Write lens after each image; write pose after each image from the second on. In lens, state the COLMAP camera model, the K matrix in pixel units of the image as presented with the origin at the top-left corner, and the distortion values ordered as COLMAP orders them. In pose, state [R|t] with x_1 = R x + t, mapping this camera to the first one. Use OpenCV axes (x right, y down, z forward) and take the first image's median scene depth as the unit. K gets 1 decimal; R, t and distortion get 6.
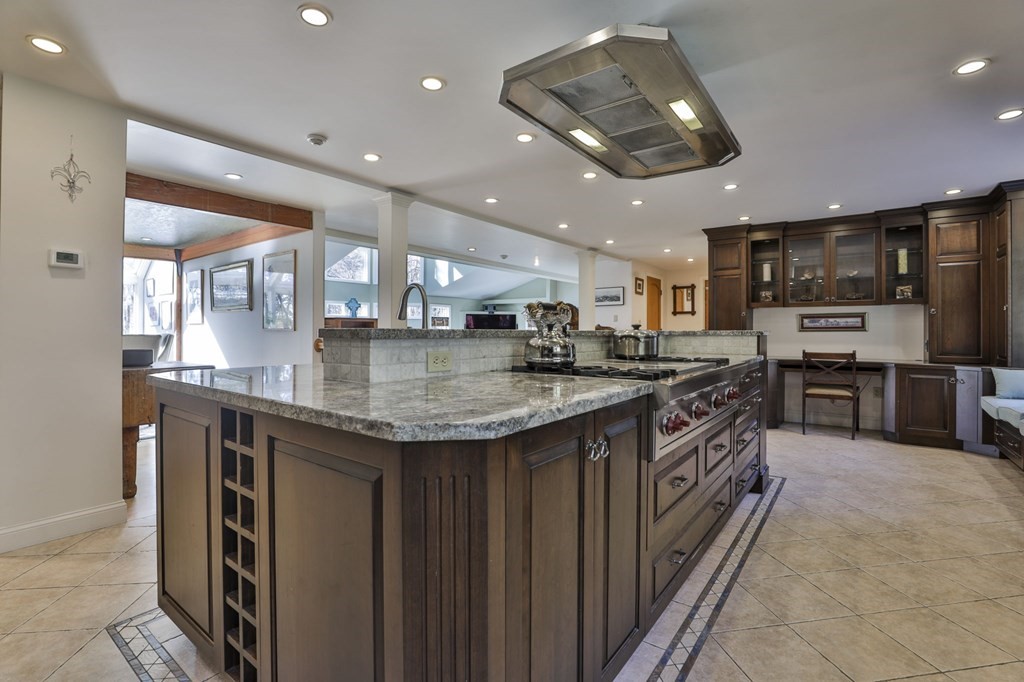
lens RADIAL K [[475.8, 0, 511.4], [0, 475.8, 331.0], [0, 0, 1]] dist [-0.026035, 0.003493]
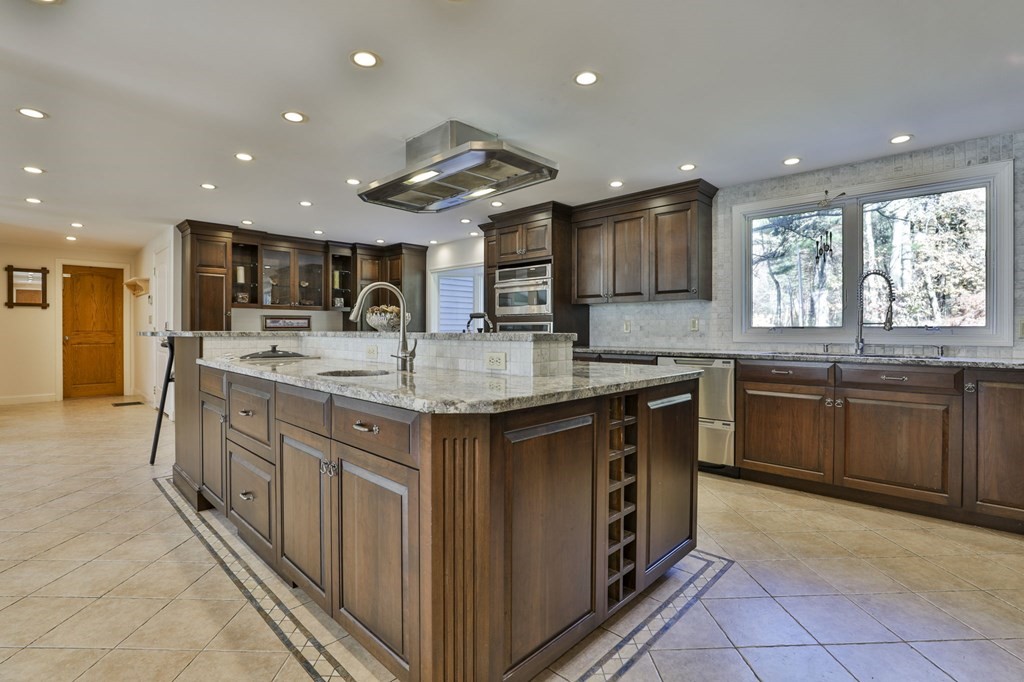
lens RADIAL K [[494.7, 0, 528.1], [0, 494.7, 331.3], [0, 0, 1]] dist [-0.026714, 0.001336]
pose [[0.065925, -0.005439, 0.997810, -0.692341], [-0.001703, 0.999983, 0.005563, -0.007176], [-0.997823, -0.002066, 0.065914, 0.408997]]
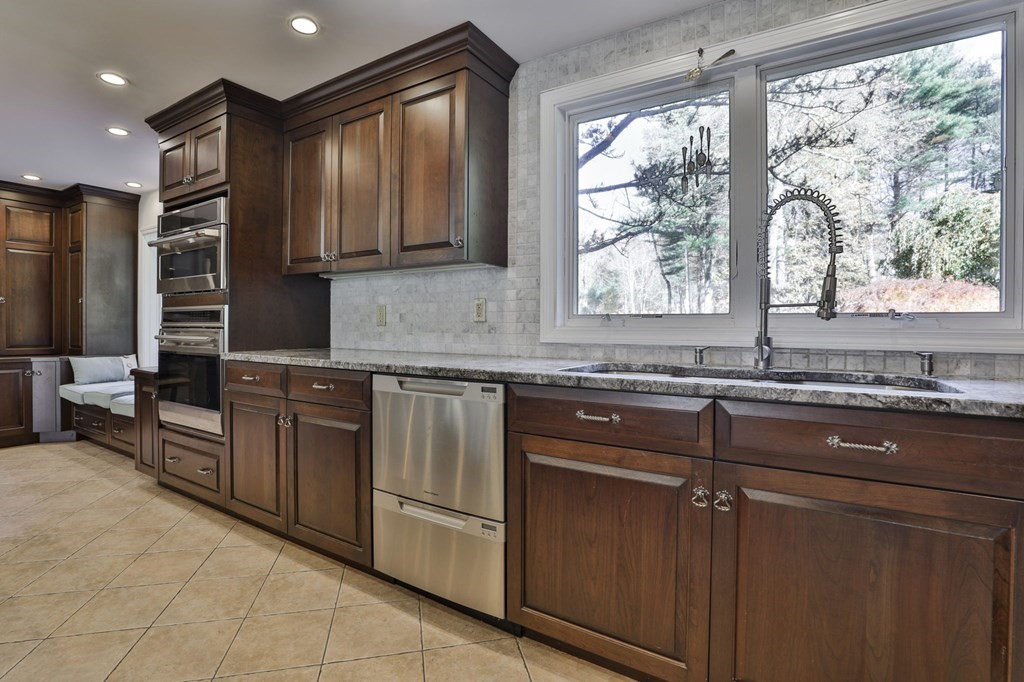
lens RADIAL K [[475.8, 0, 513.9], [0, 475.8, 327.8], [0, 0, 1]] dist [-0.026035, 0.003493]
pose [[-0.085938, -0.006359, 0.996280, -0.103682], [-0.005676, 0.999967, 0.005893, 0.001080], [-0.996284, -0.005148, -0.085971, 0.088834]]
